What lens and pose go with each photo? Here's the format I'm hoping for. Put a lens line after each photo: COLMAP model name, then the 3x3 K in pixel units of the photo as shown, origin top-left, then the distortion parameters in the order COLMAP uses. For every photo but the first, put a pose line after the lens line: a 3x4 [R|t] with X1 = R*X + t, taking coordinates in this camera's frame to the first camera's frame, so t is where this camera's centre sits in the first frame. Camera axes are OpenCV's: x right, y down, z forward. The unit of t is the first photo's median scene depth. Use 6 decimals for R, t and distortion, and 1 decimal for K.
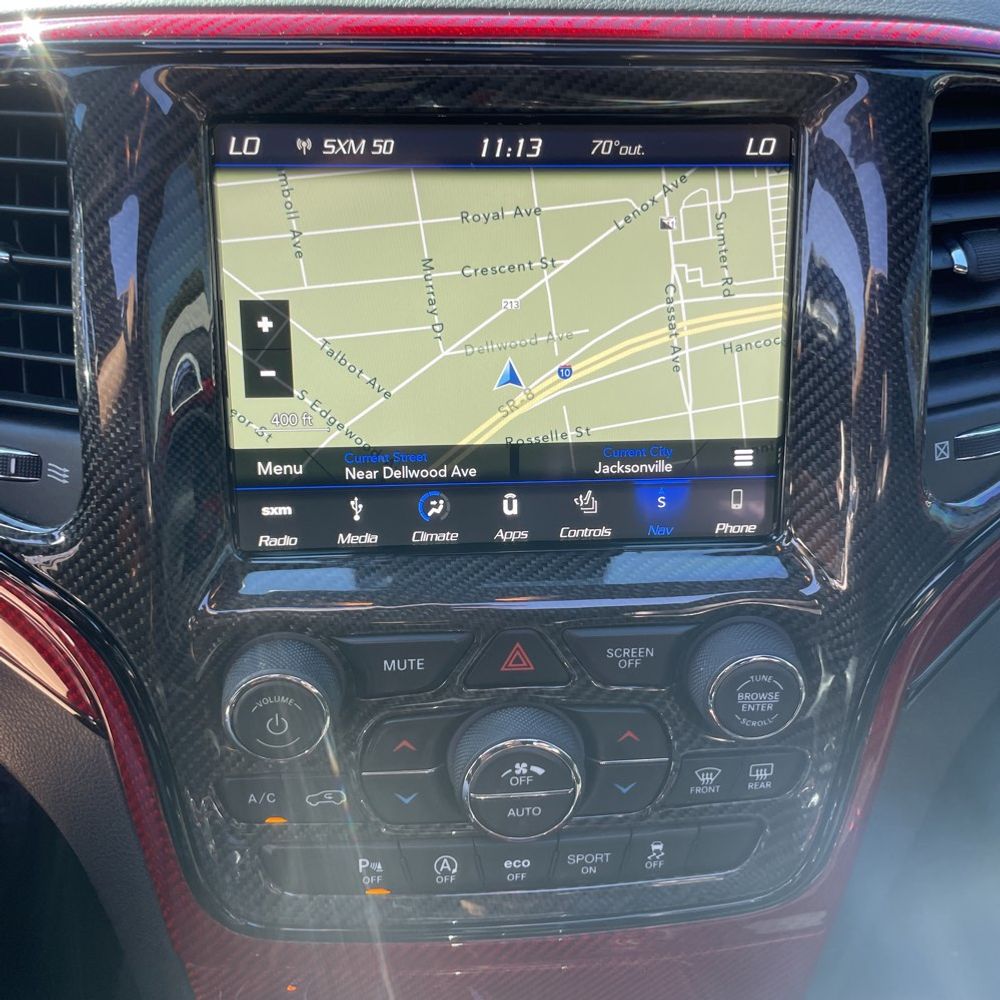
lens RADIAL K [[1007.4, 0, 500.0], [0, 1007.4, 486.0], [0, 0, 1]] dist [0.068104, -0.101151]
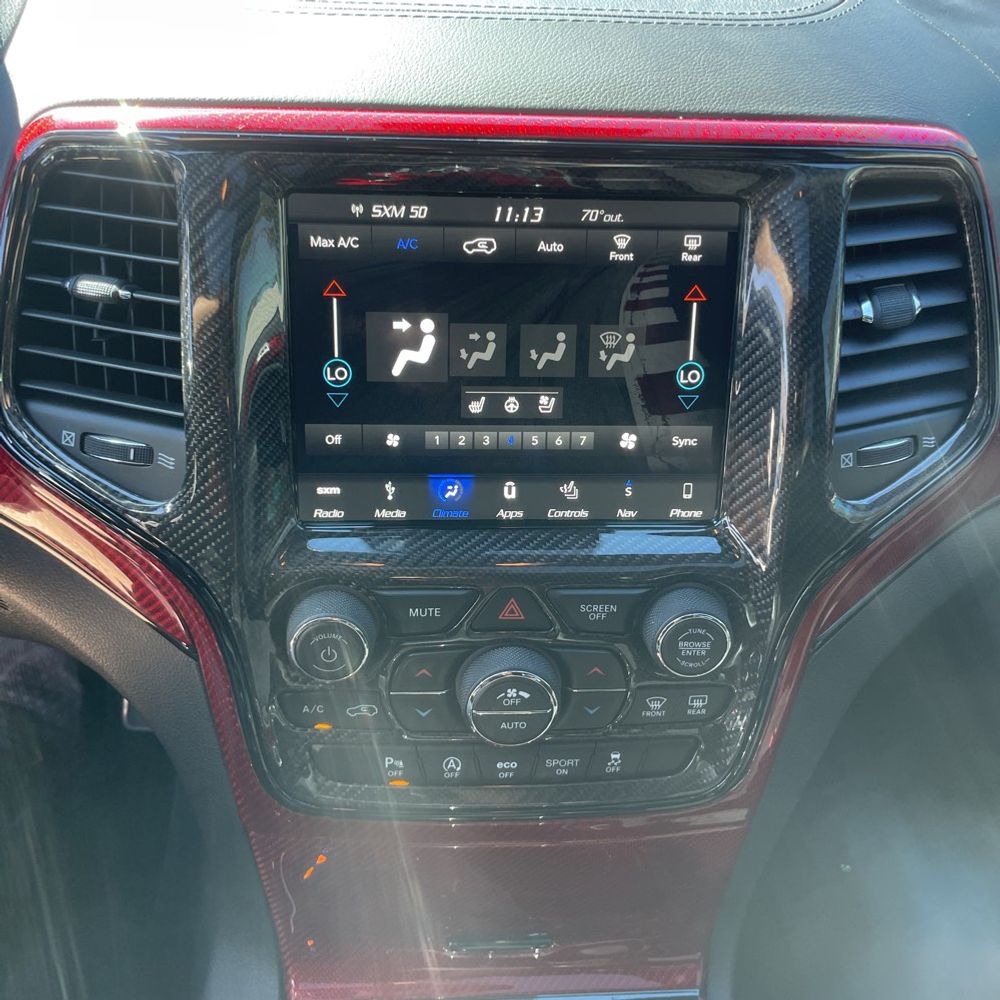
lens RADIAL K [[1007.4, 0, 500.0], [0, 1007.4, 486.0], [0, 0, 1]] dist [0.068104, -0.101151]
pose [[0.999541, 0.030000, -0.004127, 0.002906], [-0.029657, 0.997319, 0.066900, -0.075905], [0.006123, -0.066747, 0.997751, -0.289690]]
